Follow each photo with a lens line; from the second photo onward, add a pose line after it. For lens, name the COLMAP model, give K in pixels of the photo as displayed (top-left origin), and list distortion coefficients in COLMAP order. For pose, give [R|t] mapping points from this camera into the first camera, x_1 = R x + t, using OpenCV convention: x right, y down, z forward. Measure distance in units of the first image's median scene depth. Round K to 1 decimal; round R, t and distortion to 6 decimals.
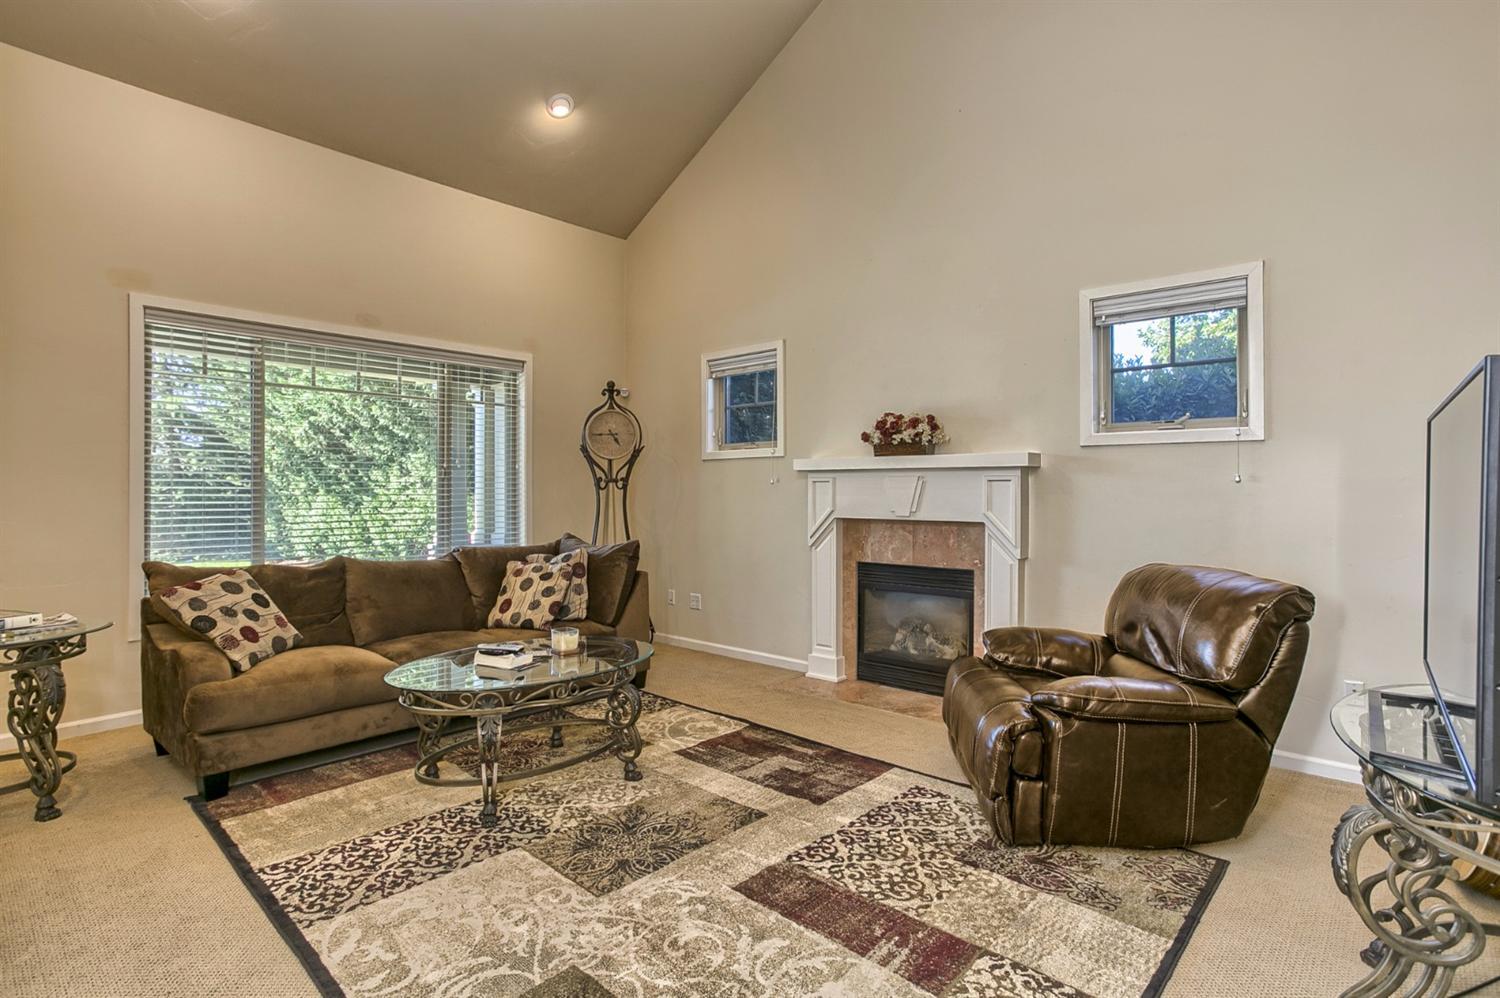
lens RADIAL K [[733.5, 0, 752.9], [0, 733.5, 482.1], [0, 0, 1]] dist [-0.047779, 0.026680]
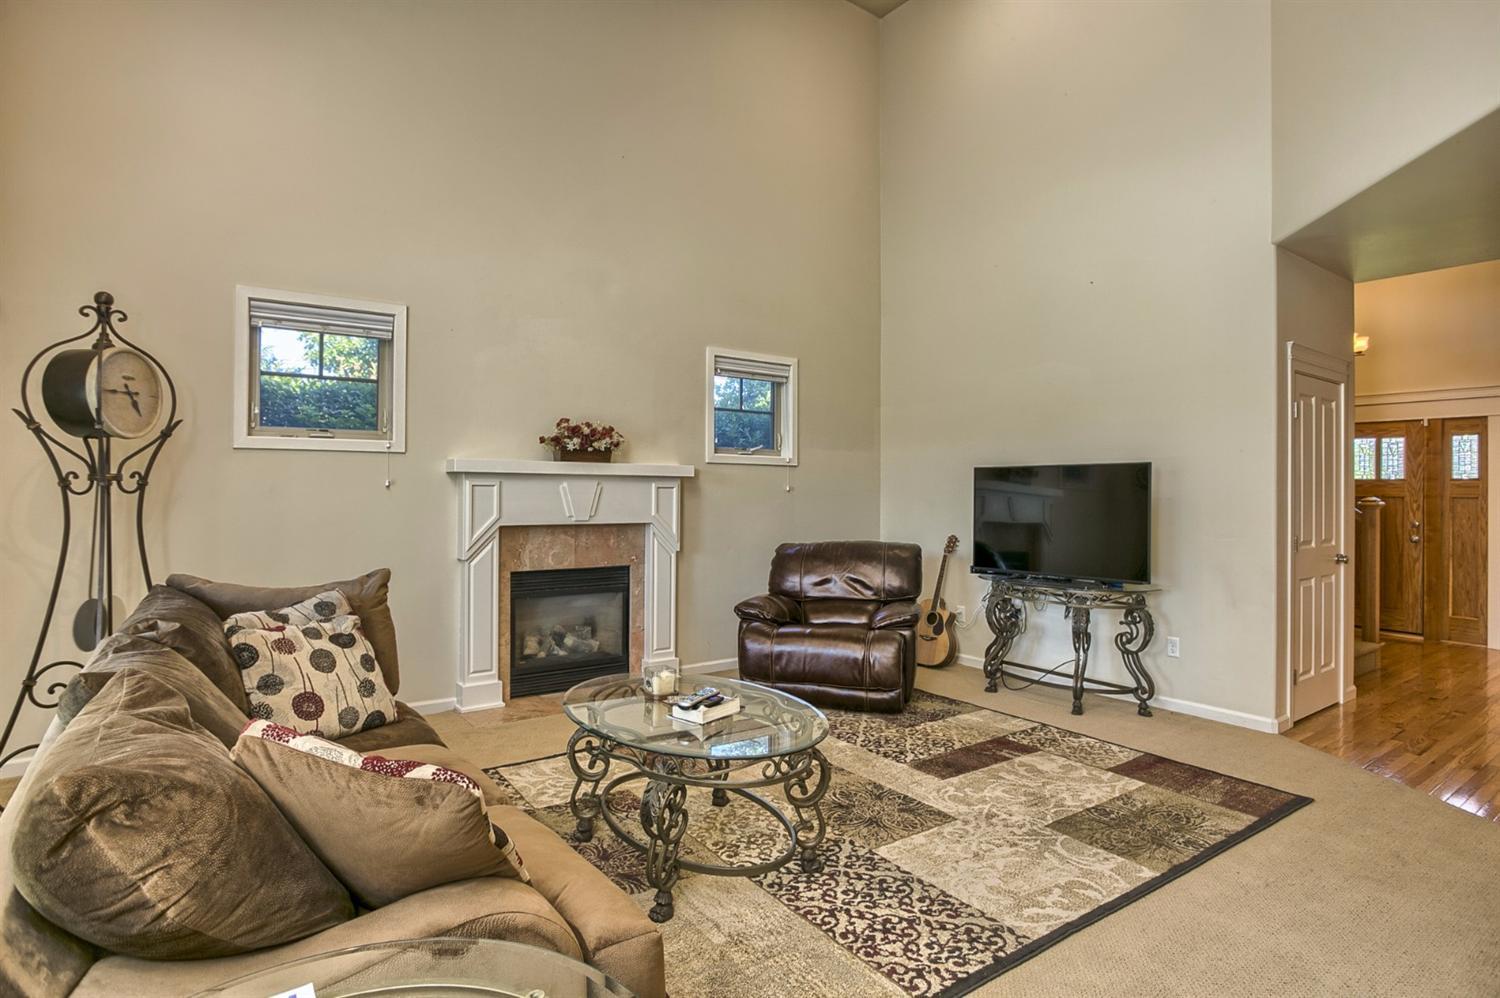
lens RADIAL K [[772.1, 0, 741.4], [0, 772.1, 488.6], [0, 0, 1]] dist [-0.074297, 0.033869]
pose [[0.230398, 0.005662, 0.973080, -1.213523], [-0.017499, 0.999845, -0.001674, -0.001183], [-0.972939, -0.016643, 0.230461, 0.807833]]
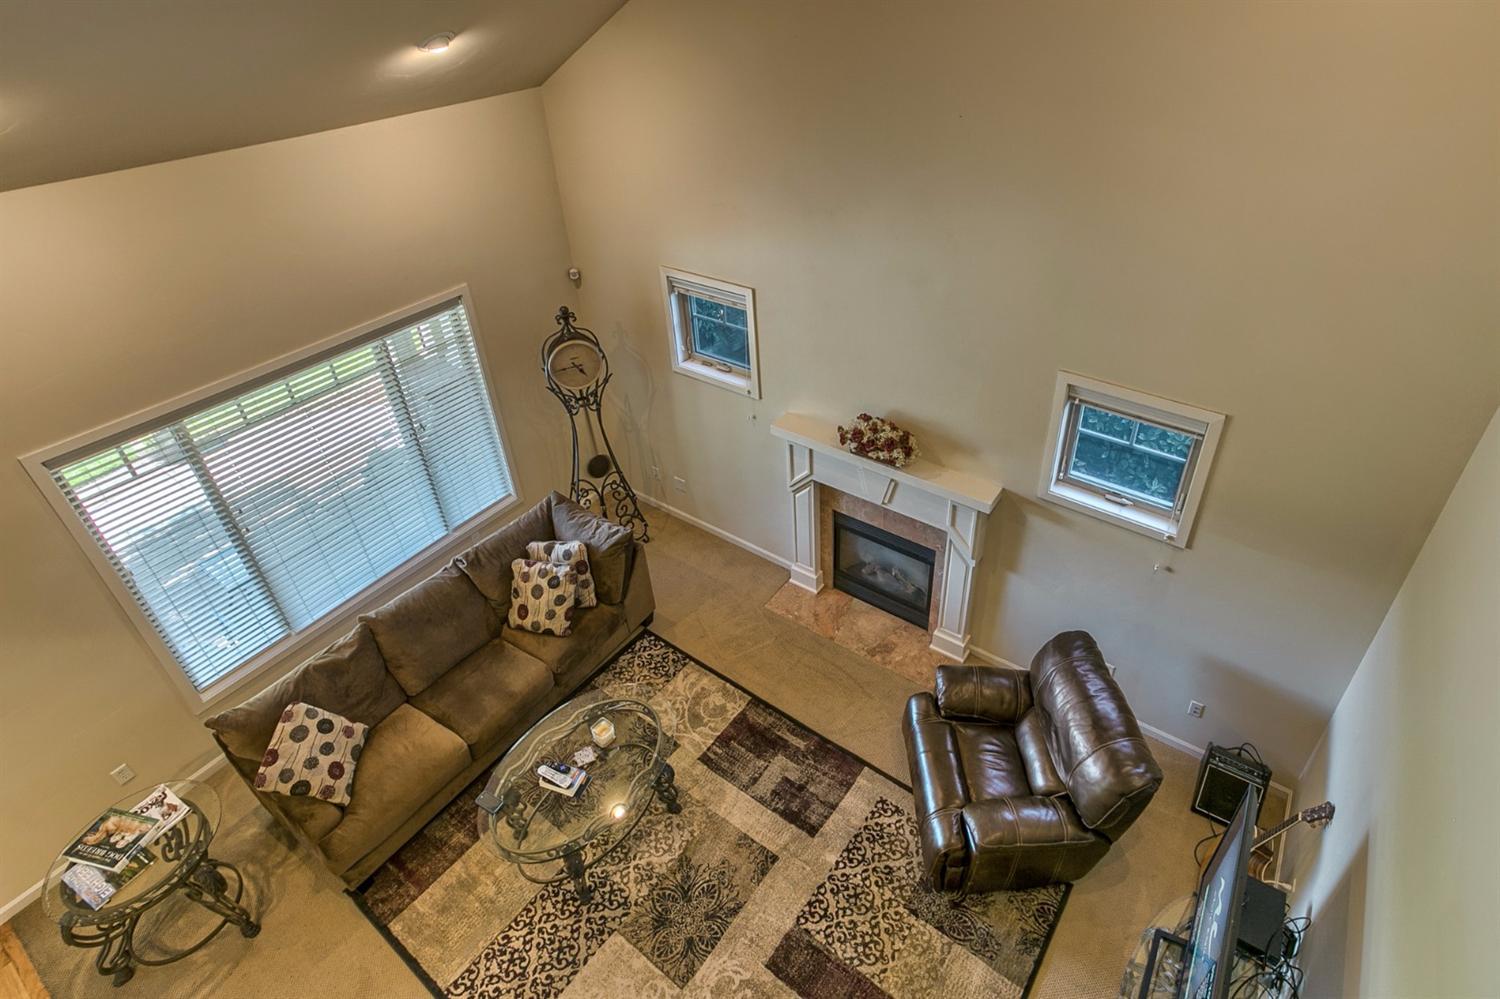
lens RADIAL K [[777.6, 0, 804.8], [0, 777.6, 404.9], [0, 0, 1]] dist [-0.053891, 0.021946]
pose [[0.991583, -0.083360, 0.099067, -0.003487], [0.019121, 0.851053, 0.524731, -1.043054], [-0.128053, -0.518420, 0.845484, 0.168623]]
